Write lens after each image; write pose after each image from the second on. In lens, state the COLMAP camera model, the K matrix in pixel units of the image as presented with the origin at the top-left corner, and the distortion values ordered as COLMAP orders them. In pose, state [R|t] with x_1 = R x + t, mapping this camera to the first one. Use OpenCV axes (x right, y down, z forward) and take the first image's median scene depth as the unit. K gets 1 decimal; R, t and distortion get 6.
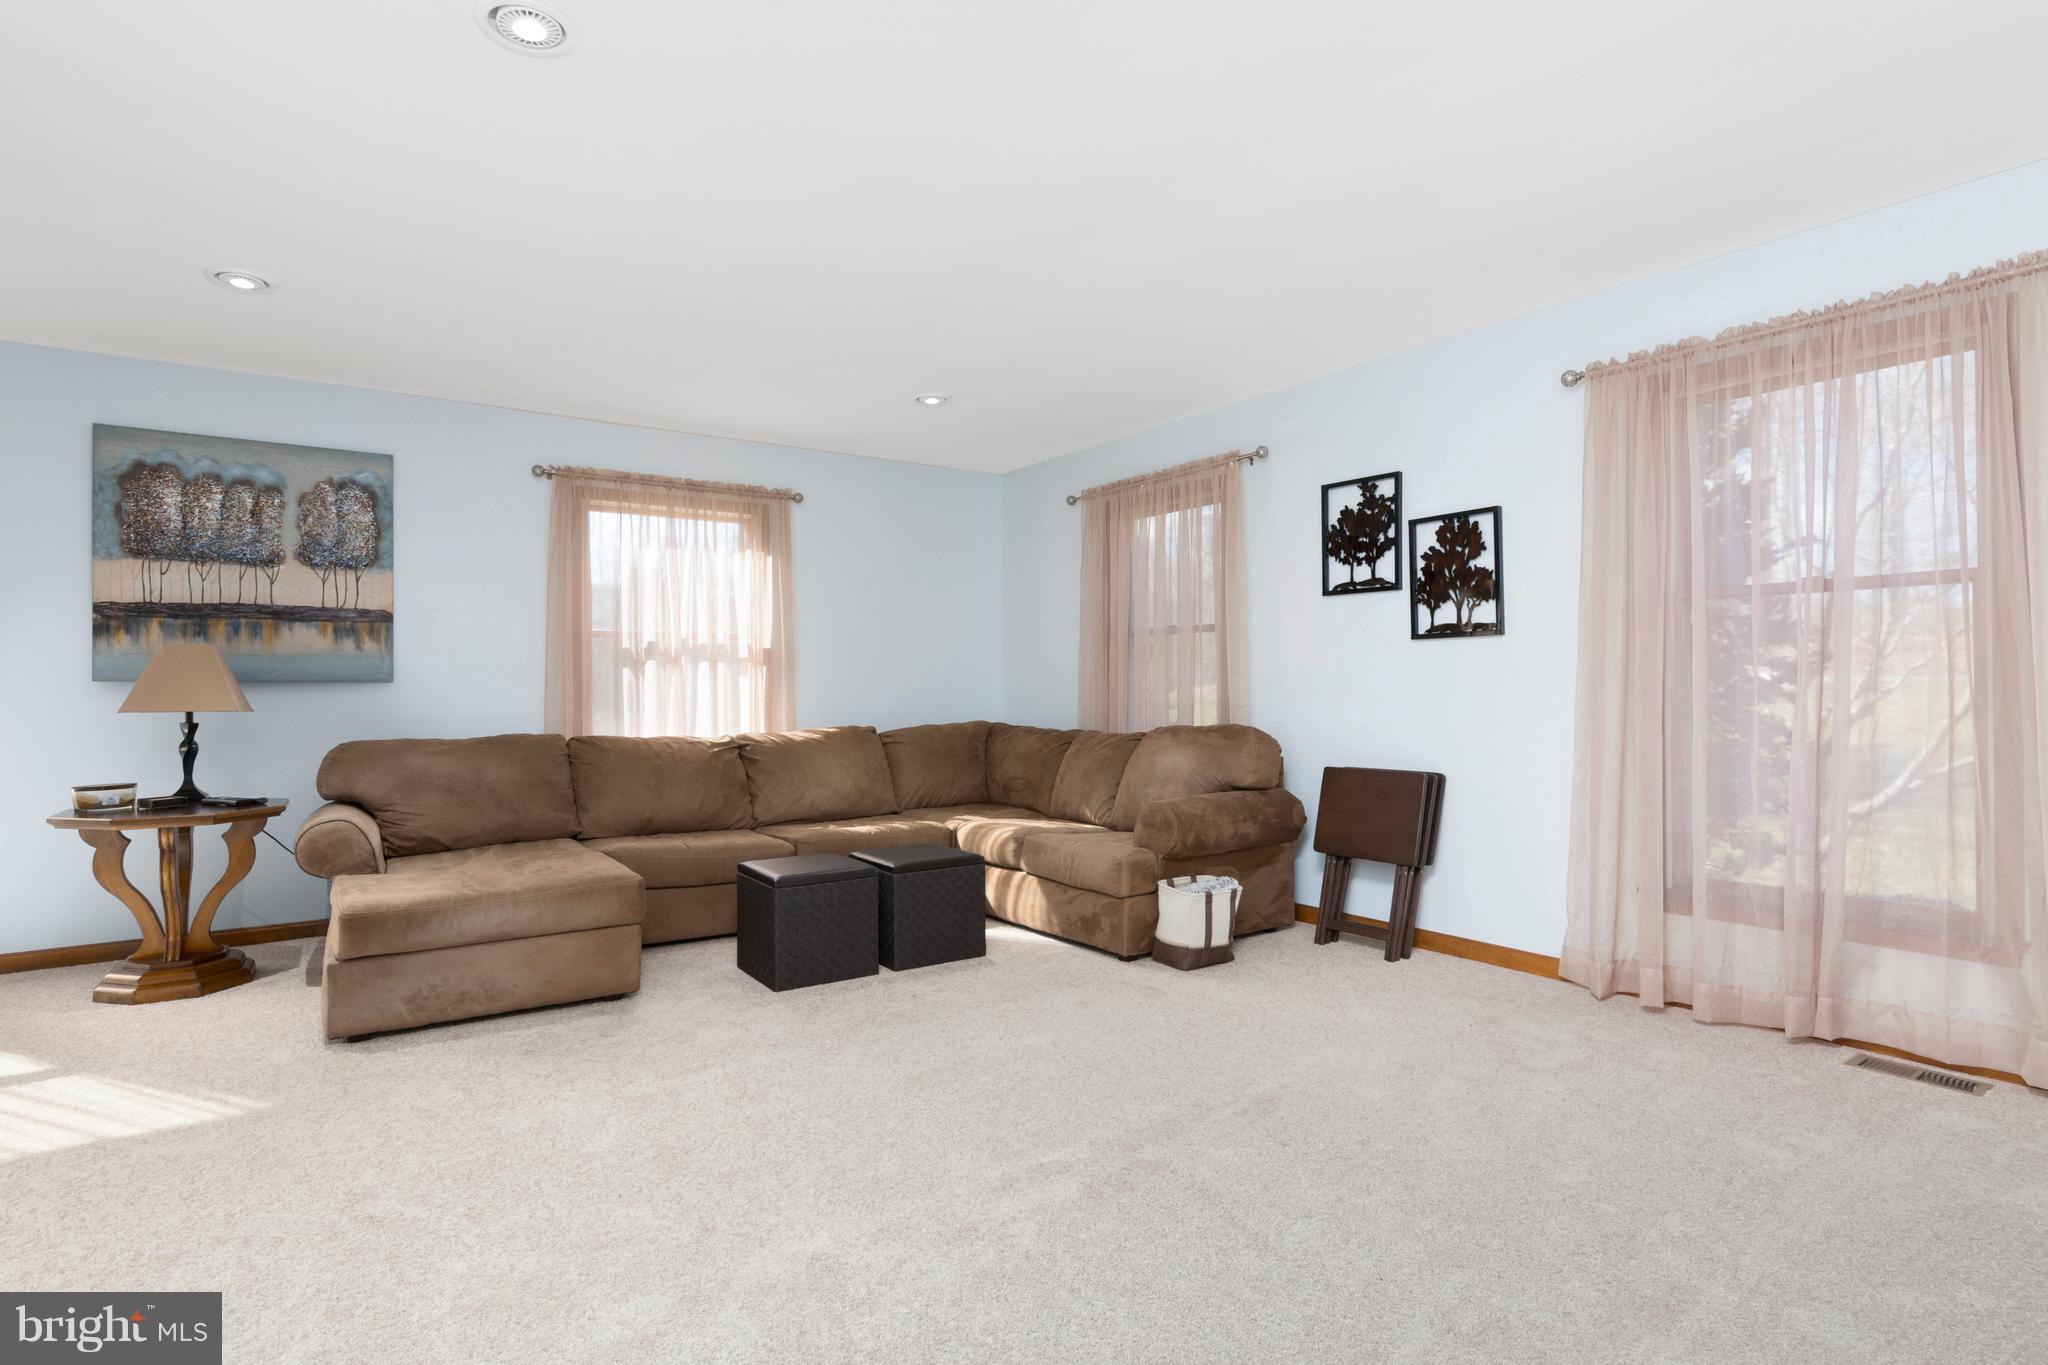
lens RADIAL K [[1040.0, 0, 1017.0], [0, 1040.0, 687.1], [0, 0, 1]] dist [-0.000268, 0.000612]
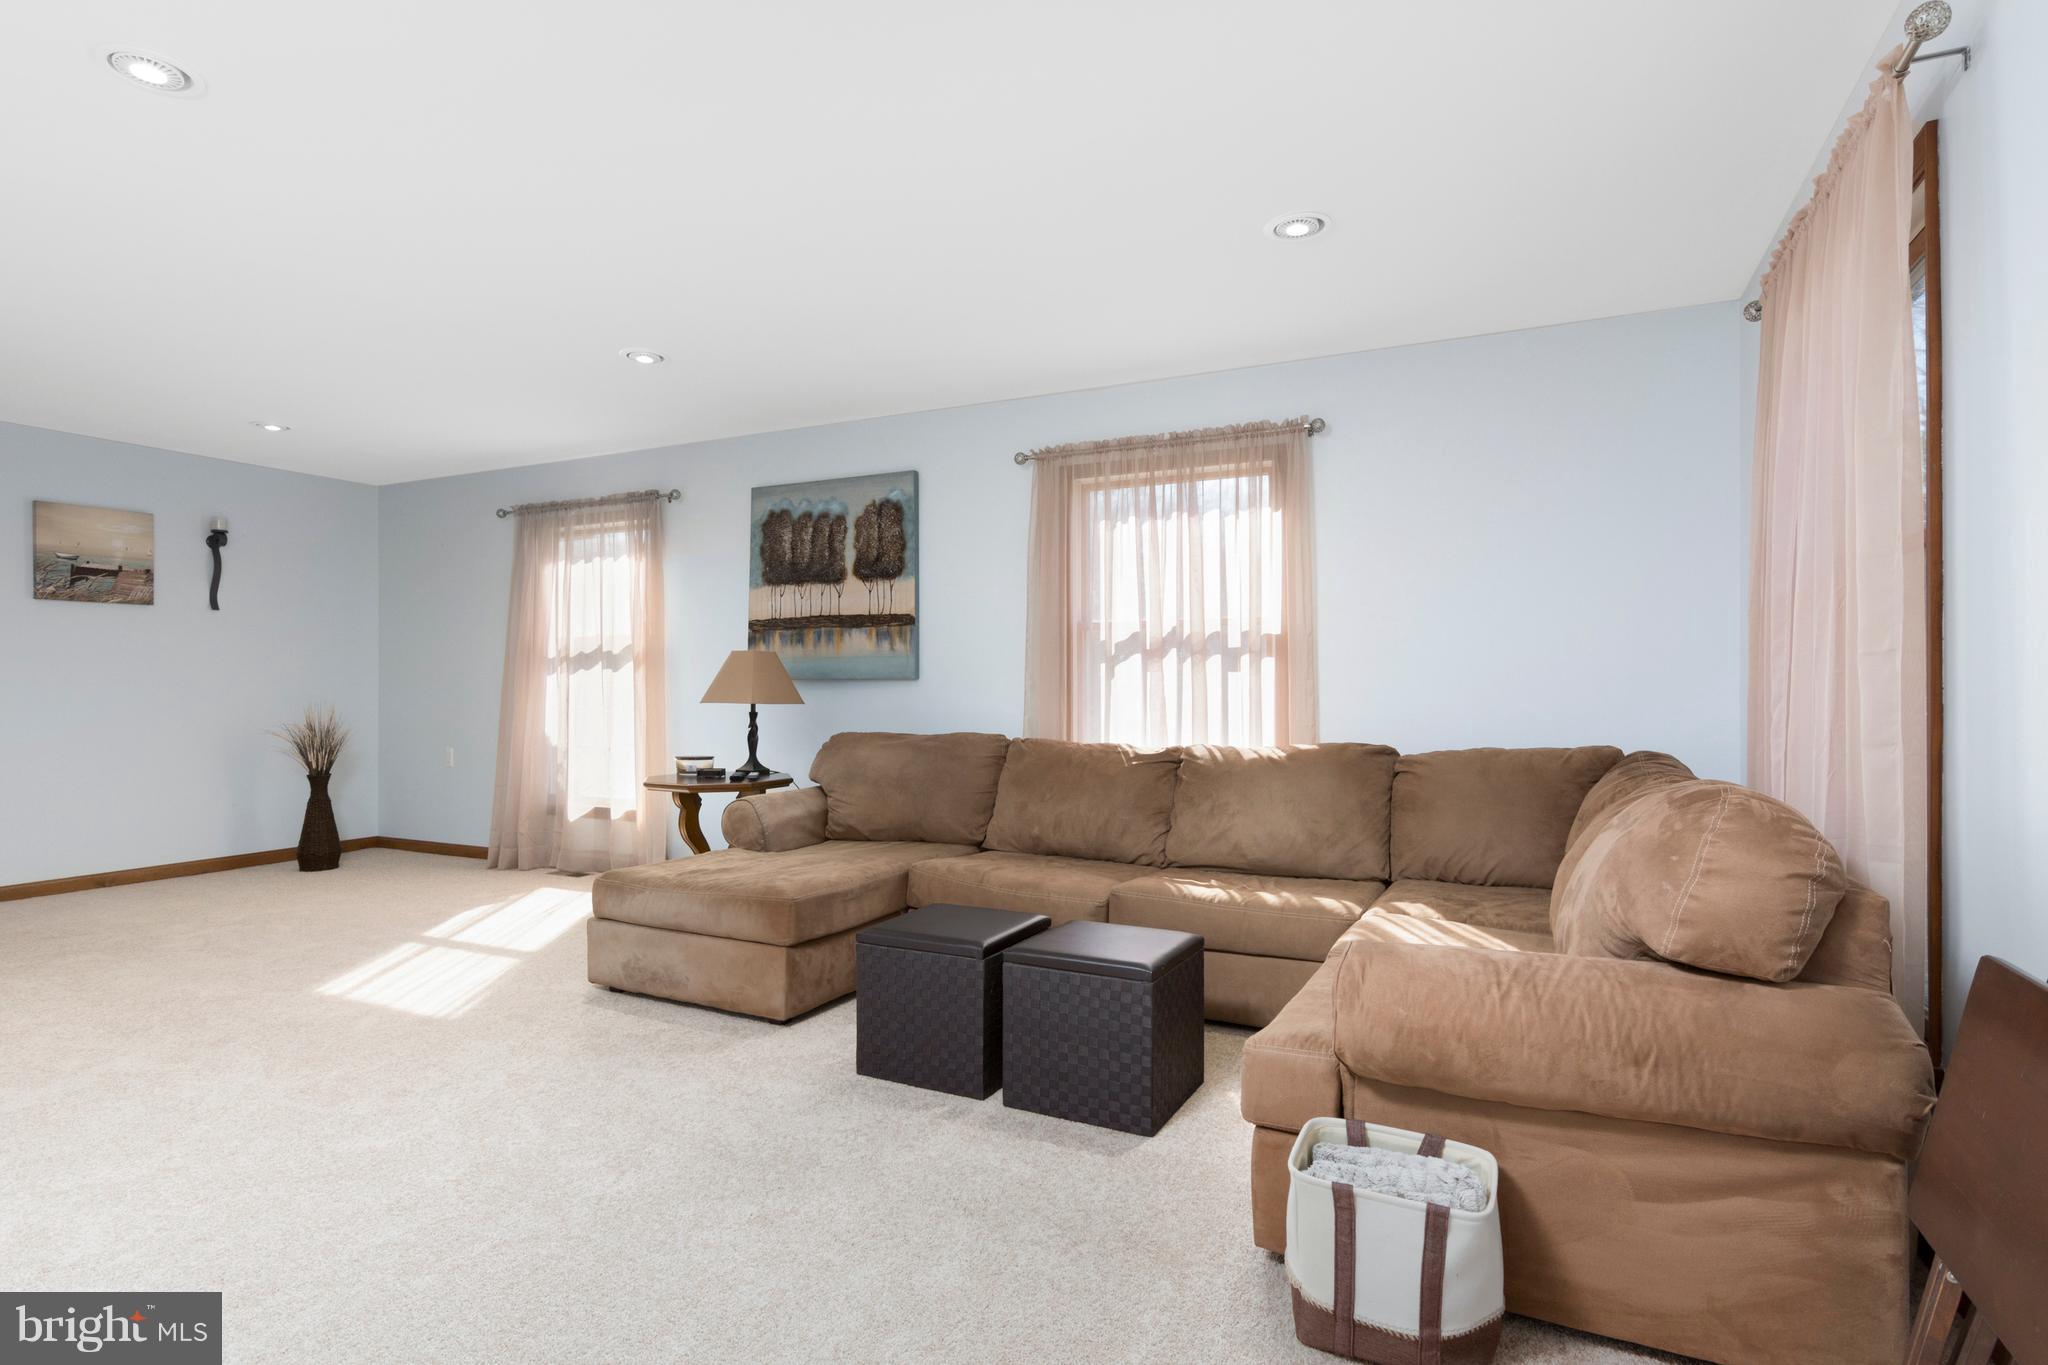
lens RADIAL K [[1040.0, 0, 1017.0], [0, 1040.0, 687.1], [0, 0, 1]] dist [-0.000268, 0.000612]
pose [[0.478214, 0.003920, -0.878235, 0.438614], [-0.004050, 0.999989, 0.002258, -0.000080], [0.878234, 0.002478, 0.478224, 0.626251]]
